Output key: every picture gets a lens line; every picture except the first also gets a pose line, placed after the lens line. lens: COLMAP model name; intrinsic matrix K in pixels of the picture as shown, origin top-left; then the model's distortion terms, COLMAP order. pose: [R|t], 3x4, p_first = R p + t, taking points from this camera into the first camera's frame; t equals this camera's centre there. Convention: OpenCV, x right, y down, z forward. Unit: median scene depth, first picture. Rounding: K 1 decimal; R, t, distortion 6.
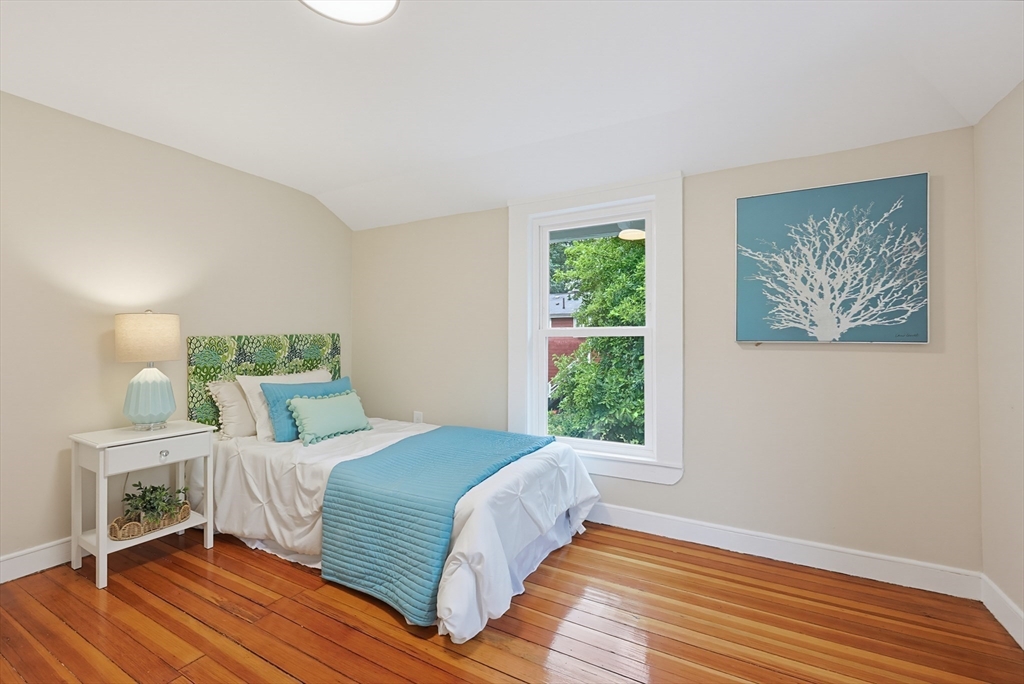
lens RADIAL K [[441.1, 0, 510.0], [0, 441.1, 340.5], [0, 0, 1]] dist [-0.001905, -0.000174]
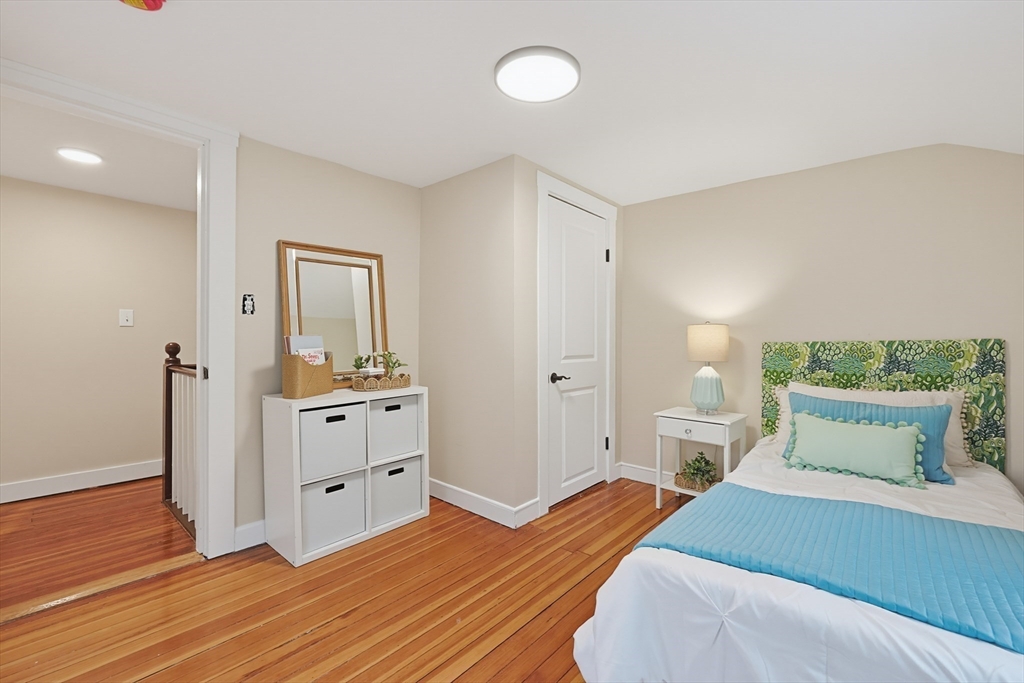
lens RADIAL K [[441.1, 0, 510.4], [0, 441.1, 339.9], [0, 0, 1]] dist [-0.001905, -0.000174]
pose [[-0.206101, 0.013993, -0.978431, 0.424380], [-0.000380, 0.999897, 0.014380, -0.026615], [0.978531, 0.003336, -0.206074, 0.517878]]
